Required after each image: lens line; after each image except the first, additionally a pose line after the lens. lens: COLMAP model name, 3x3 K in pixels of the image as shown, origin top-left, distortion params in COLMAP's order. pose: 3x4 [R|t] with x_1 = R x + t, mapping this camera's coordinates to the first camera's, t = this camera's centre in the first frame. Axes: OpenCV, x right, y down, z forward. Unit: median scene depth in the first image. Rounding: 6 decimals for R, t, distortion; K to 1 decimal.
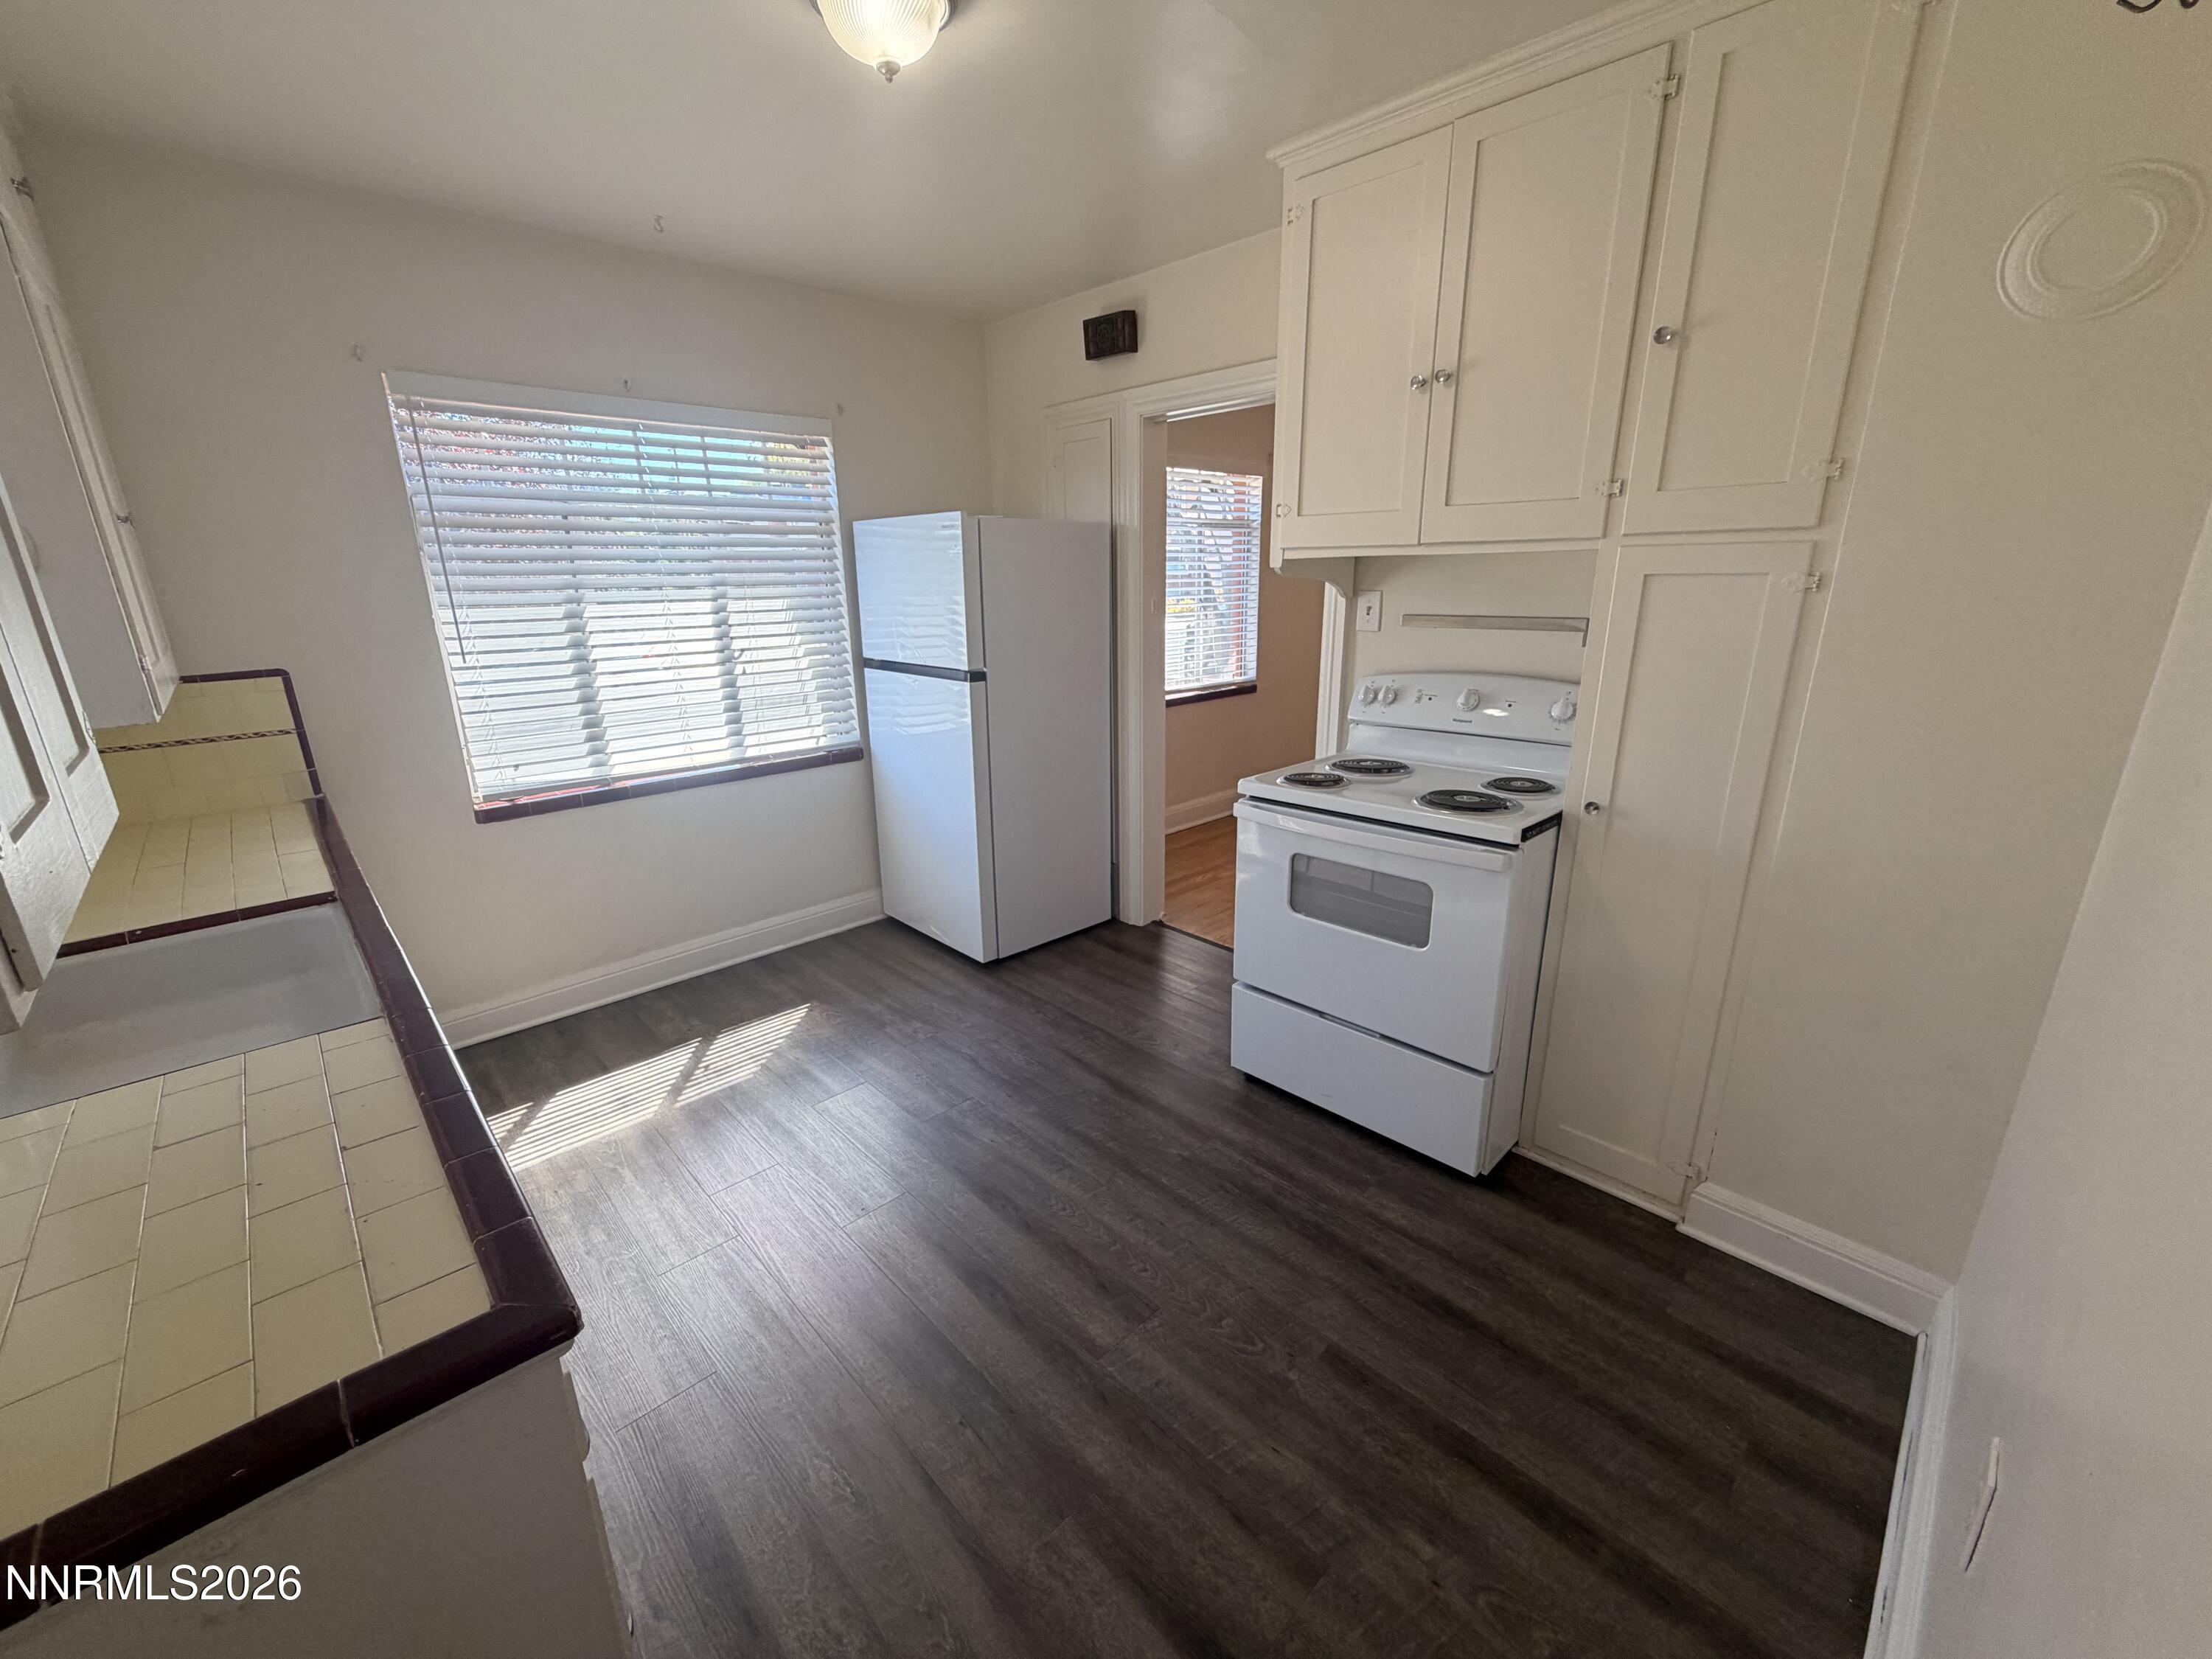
lens RADIAL K [[880.7, 0, 1100.4], [0, 880.7, 829.9], [0, 0, 1]] dist [0.001912, 0.000397]
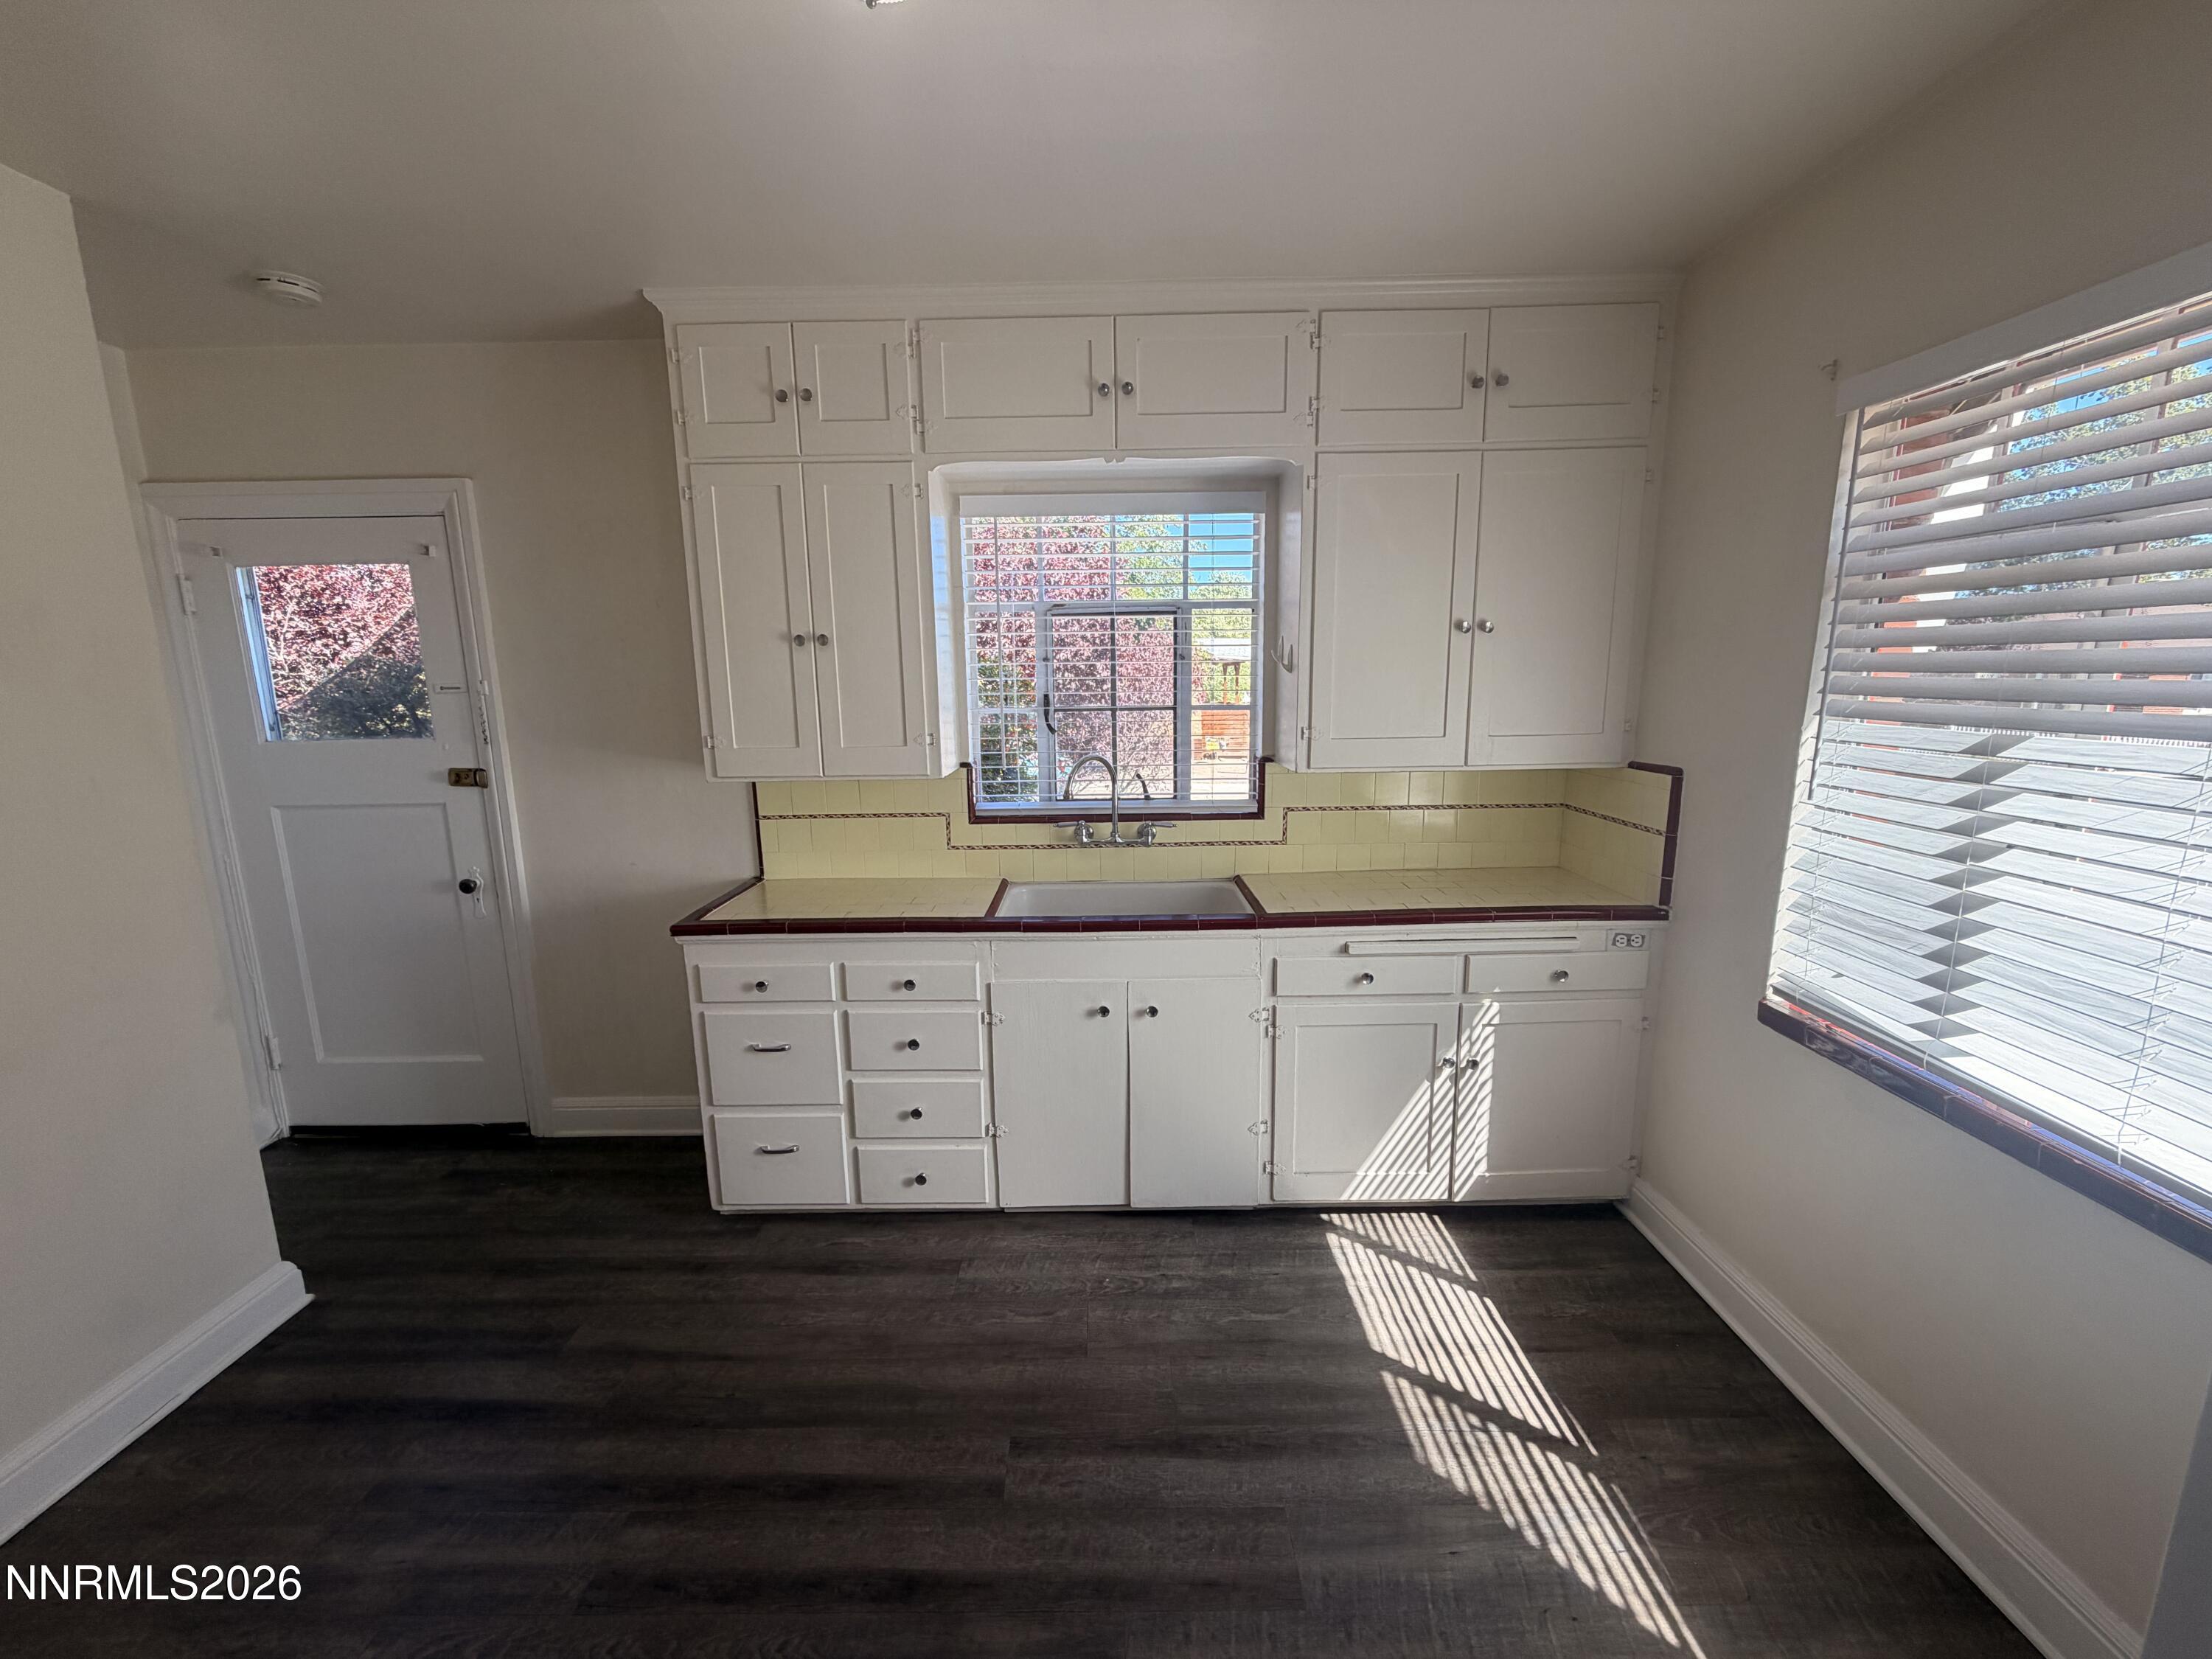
lens RADIAL K [[880.7, 0, 1100.4], [0, 880.7, 829.9], [0, 0, 1]] dist [0.001912, 0.000397]
pose [[-0.700183, 0.150348, -0.697953, 0.123060], [-0.180190, 0.908718, 0.376515, -0.311214], [0.690851, 0.389394, -0.609178, 1.008666]]
